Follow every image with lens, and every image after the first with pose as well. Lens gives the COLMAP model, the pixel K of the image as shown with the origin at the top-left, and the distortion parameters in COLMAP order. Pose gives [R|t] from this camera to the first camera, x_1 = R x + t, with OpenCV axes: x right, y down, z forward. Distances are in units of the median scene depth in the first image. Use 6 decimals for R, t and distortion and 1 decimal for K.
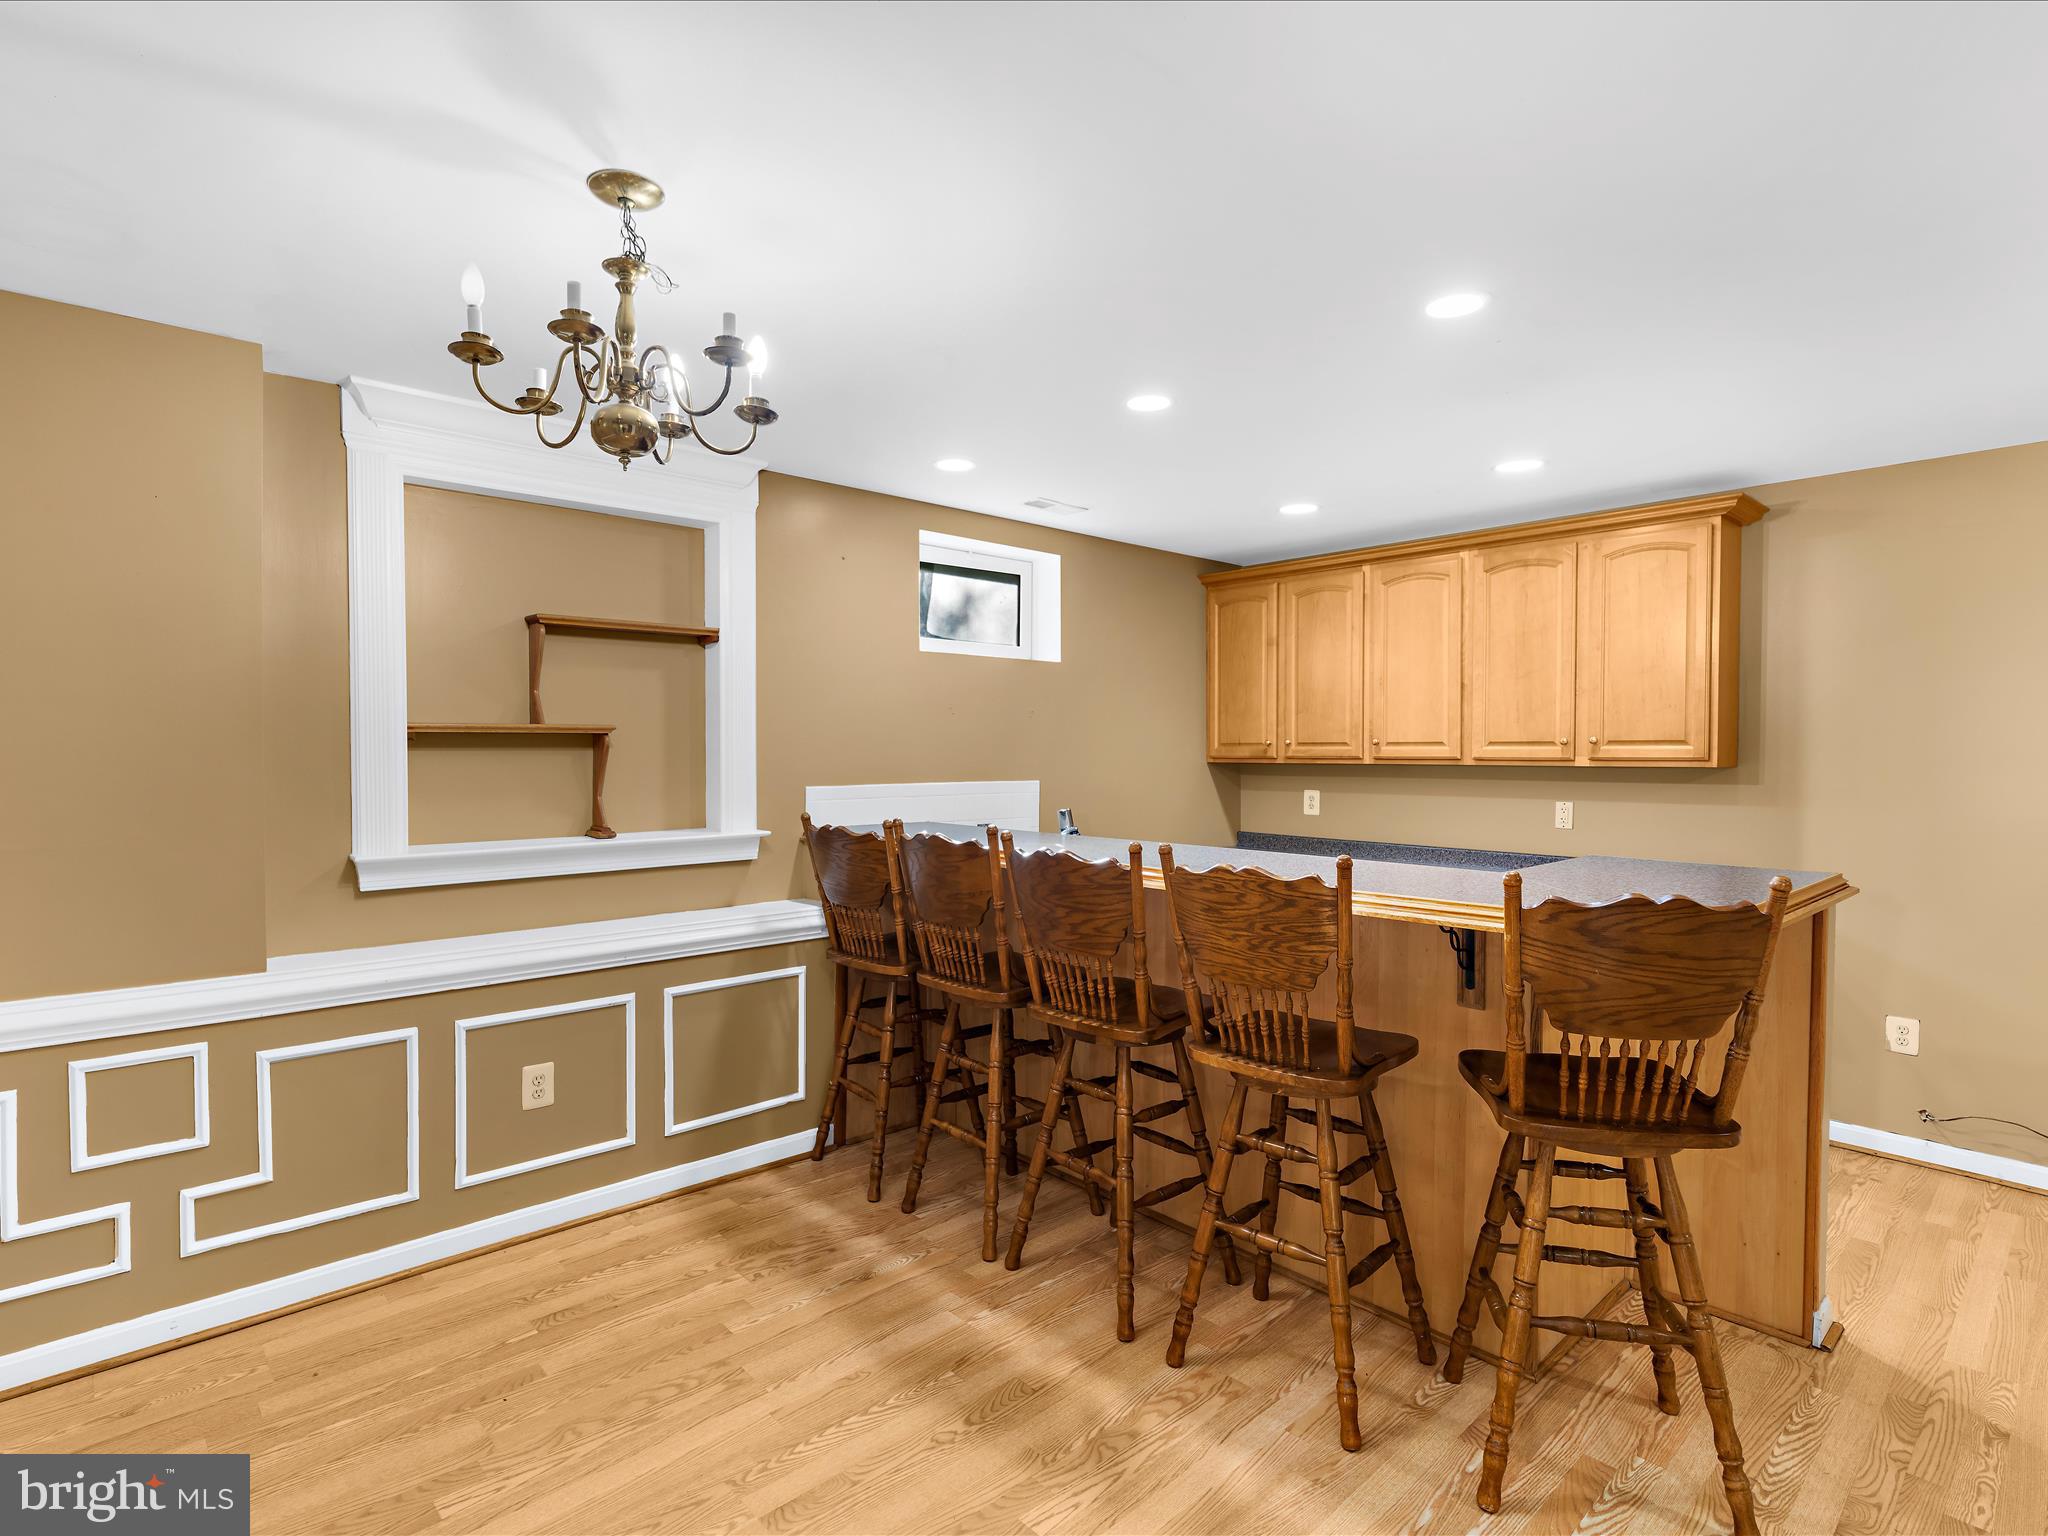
lens RADIAL K [[1058.7, 0, 1023.4], [0, 1058.7, 768.7], [0, 0, 1]] dist [-0.007199, 0.004086]
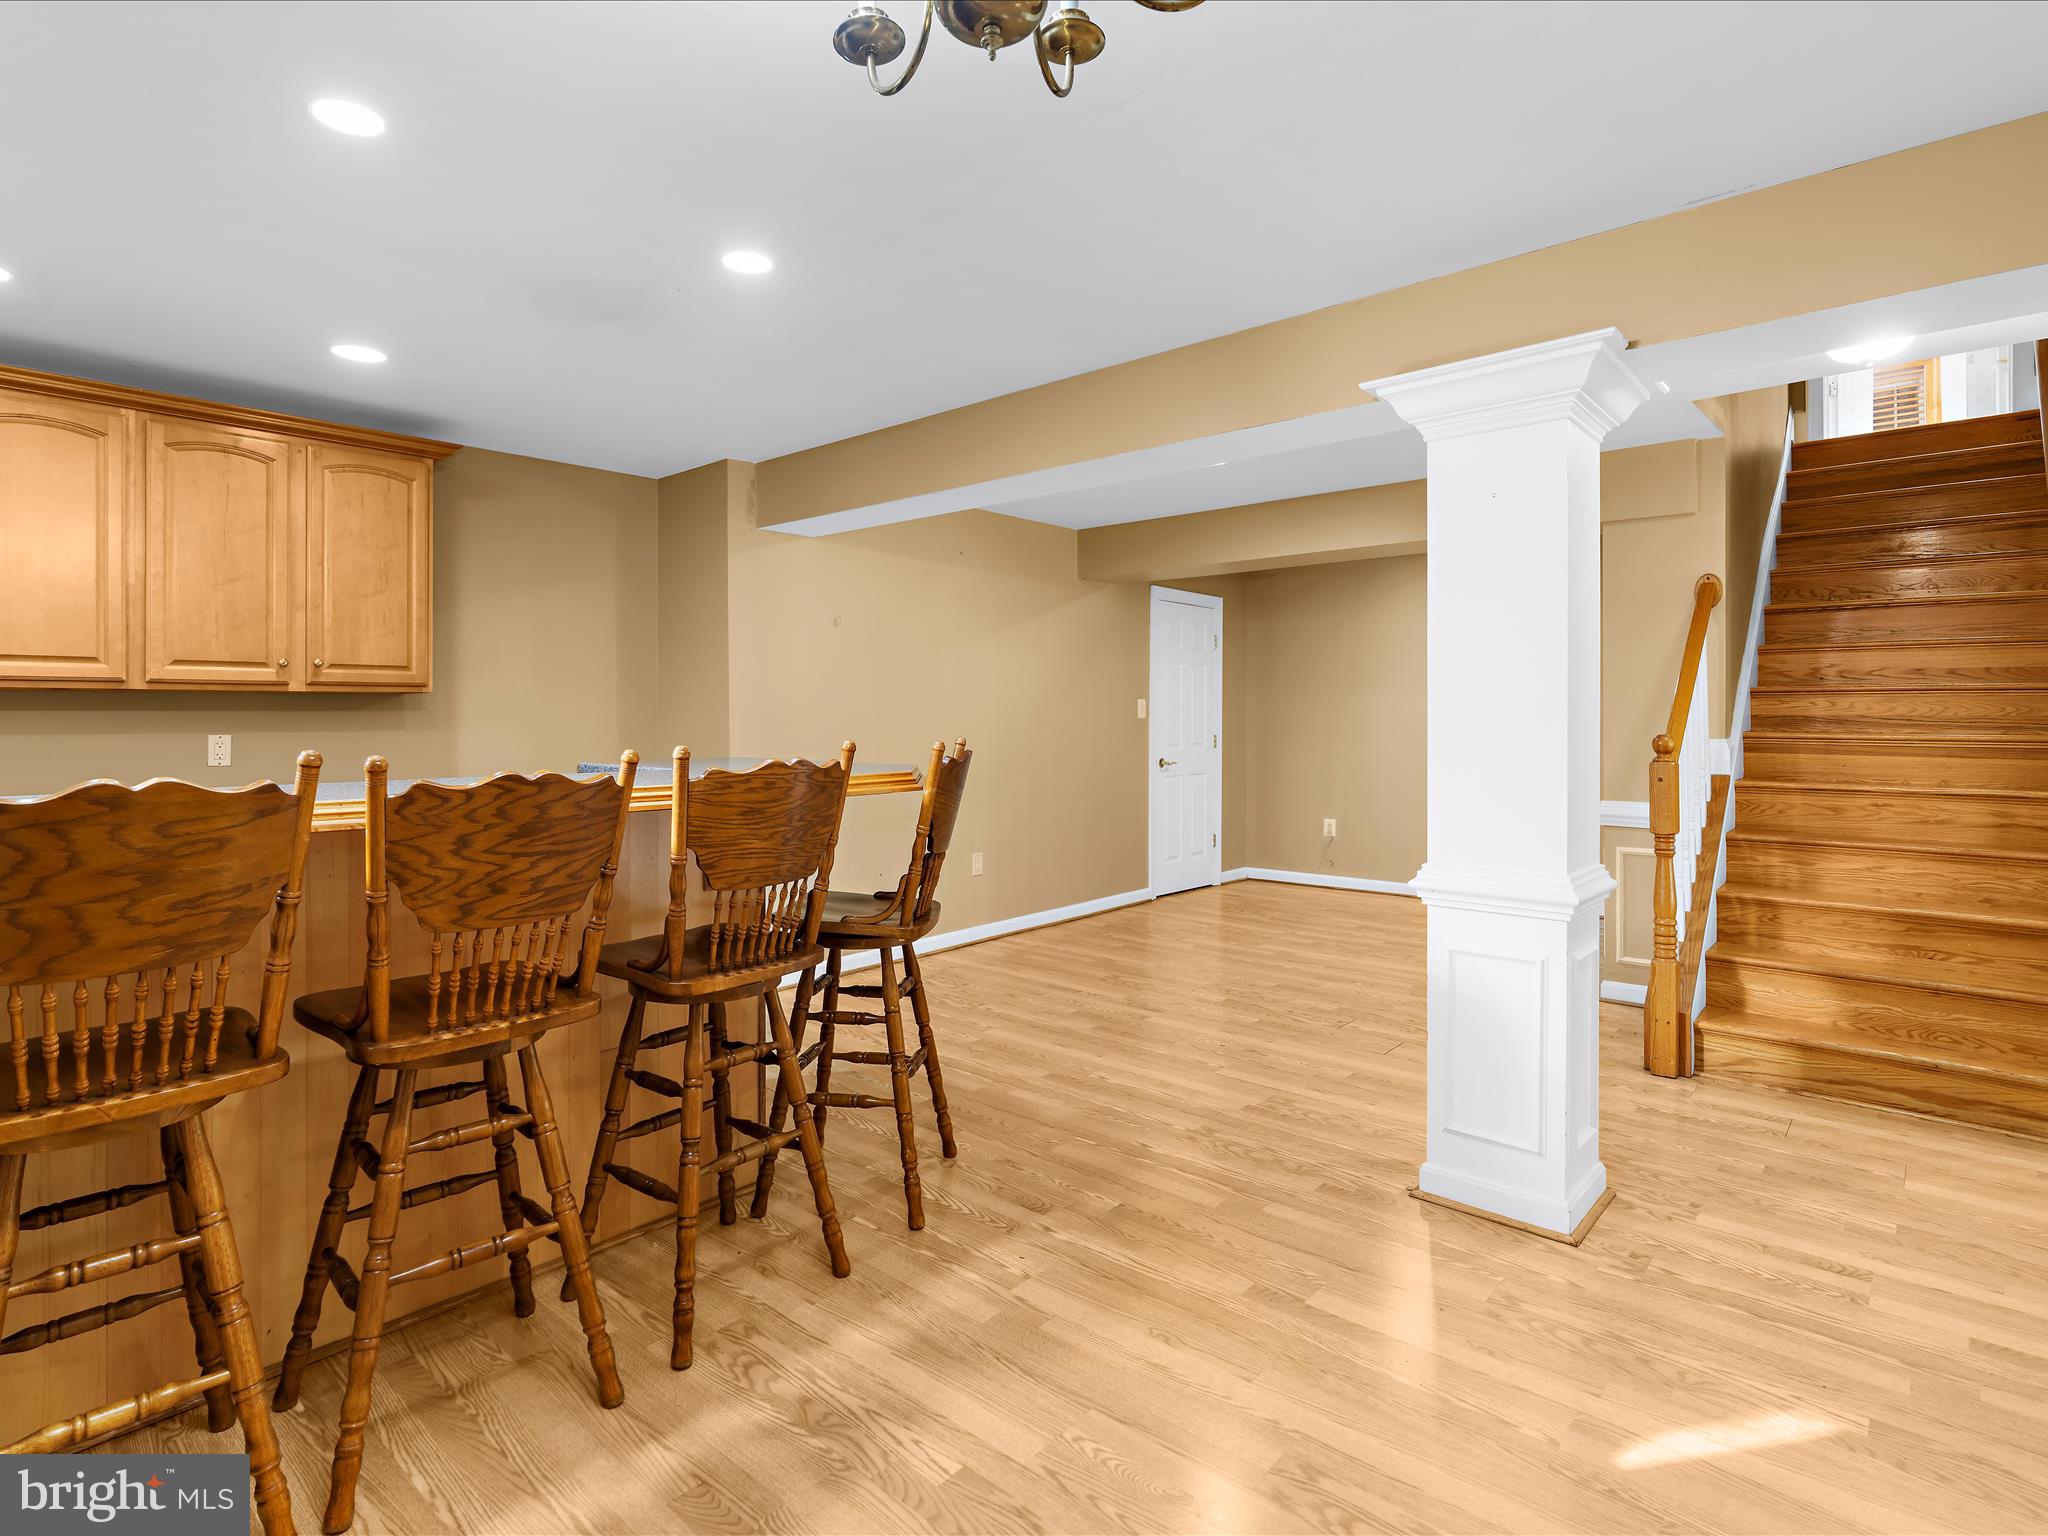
lens RADIAL K [[1058.7, 0, 1011.6], [0, 1058.7, 708.7], [0, 0, 1]] dist [-0.007199, 0.004086]
pose [[-0.086014, 0.004482, 0.996284, -0.680709], [0.021252, 0.999771, -0.002663, 0.044961], [-0.996067, 0.020944, -0.086089, 0.757071]]
